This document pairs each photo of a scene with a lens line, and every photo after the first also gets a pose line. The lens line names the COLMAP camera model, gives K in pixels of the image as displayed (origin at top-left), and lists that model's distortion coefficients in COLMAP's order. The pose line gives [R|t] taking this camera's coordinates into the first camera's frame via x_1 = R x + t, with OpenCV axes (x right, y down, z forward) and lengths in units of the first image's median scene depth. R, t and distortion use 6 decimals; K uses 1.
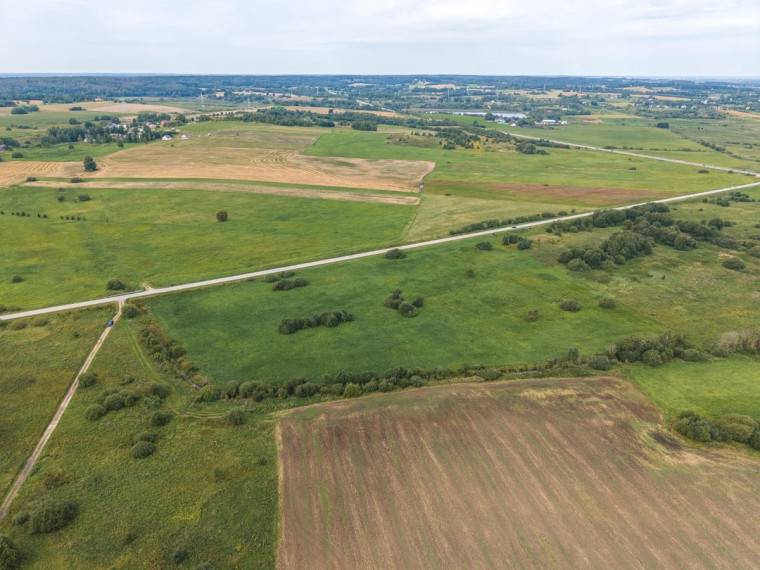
lens RADIAL K [[508.5, 0, 379.7], [0, 508.5, 284.4], [0, 0, 1]] dist [0.030107, -0.029450]
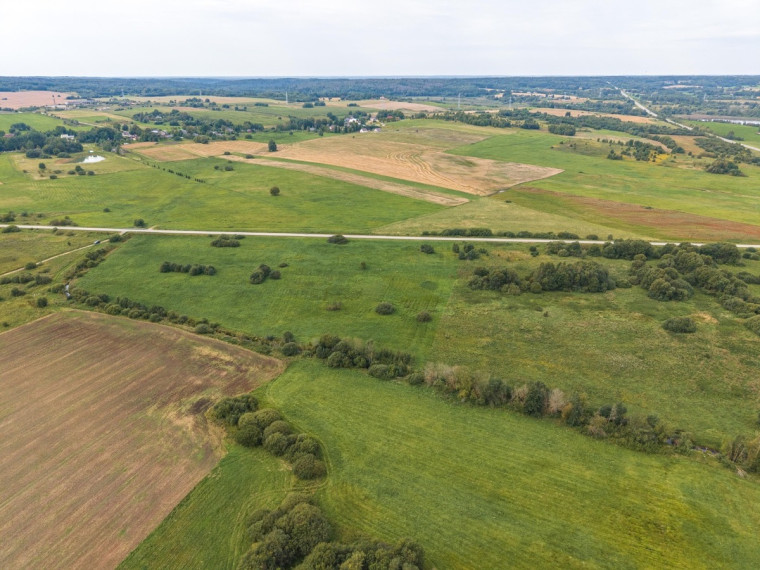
lens RADIAL K [[508.5, 0, 380.9], [0, 508.5, 285.5], [0, 0, 1]] dist [0.030107, -0.029450]
pose [[0.826943, 0.211923, -0.520820, 0.804441], [-0.212150, 0.975391, 0.060044, -0.055656], [0.520728, 0.060839, 0.851552, 0.143238]]
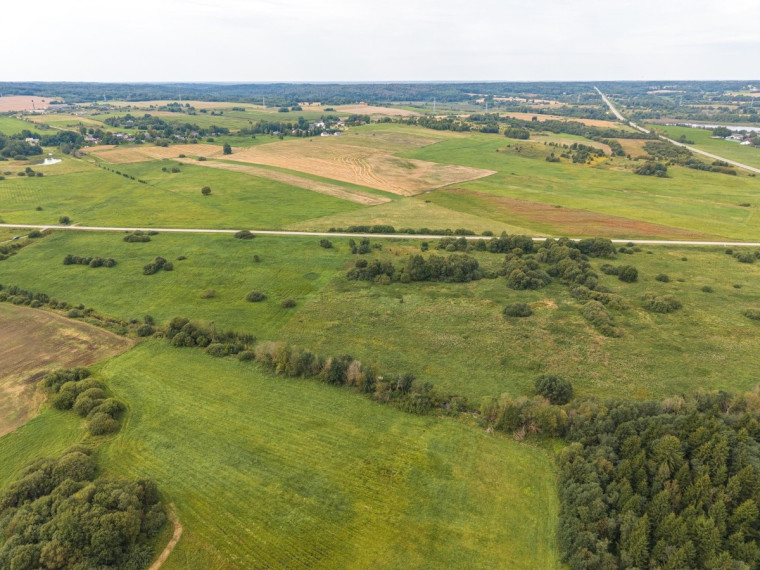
lens RADIAL K [[508.5, 0, 380.6], [0, 508.5, 284.2], [0, 0, 1]] dist [0.030107, -0.029450]
pose [[0.827038, 0.206122, -0.522993, 1.055291], [-0.211987, 0.976021, 0.049443, -0.084712], [0.520643, 0.069976, 0.850902, 0.211951]]
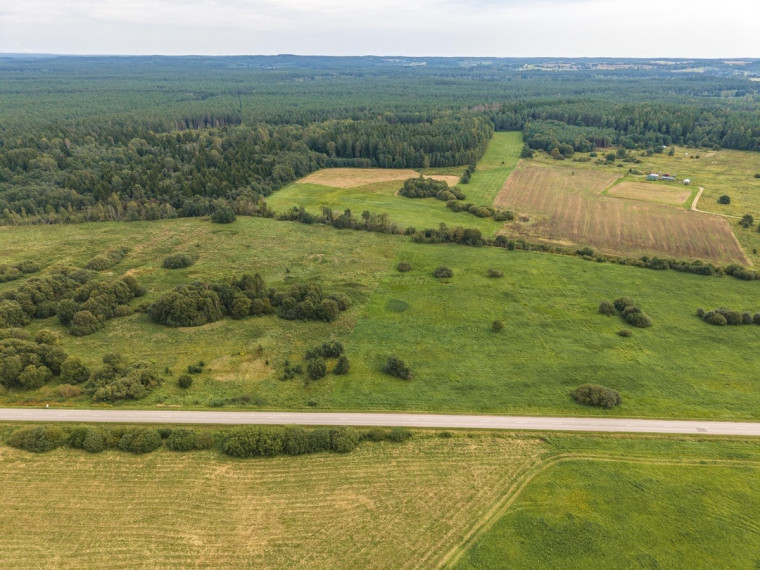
lens RADIAL K [[508.5, 0, 380.2], [0, 508.5, 288.2], [0, 0, 1]] dist [0.030107, -0.029450]
pose [[-0.843343, -0.230482, 0.485438, -0.009902], [0.197011, 0.707842, 0.678341, -0.585367], [-0.499959, 0.667711, -0.551547, 1.507021]]
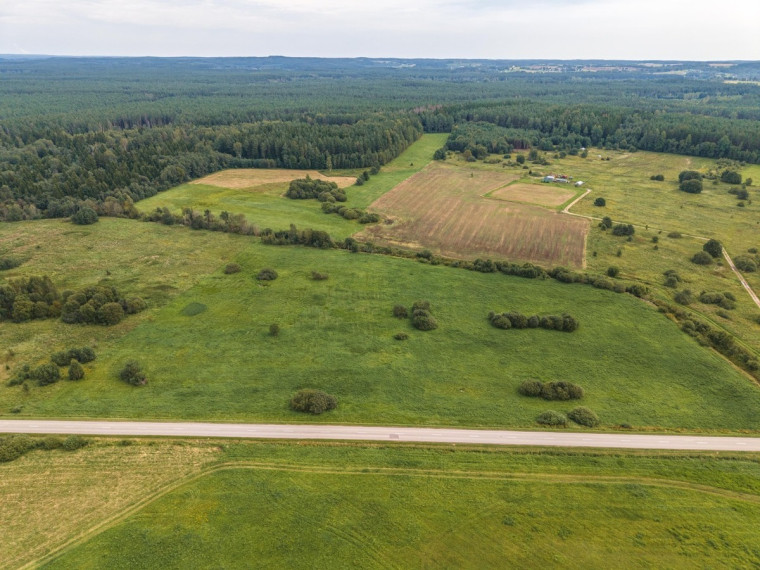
lens RADIAL K [[508.5, 0, 380.4], [0, 508.5, 287.4], [0, 0, 1]] dist [0.030107, -0.029450]
pose [[-0.844656, -0.229255, 0.483733, -0.267386], [0.194202, 0.710856, 0.675995, -0.517168], [-0.498840, 0.664925, -0.555907, 1.342217]]
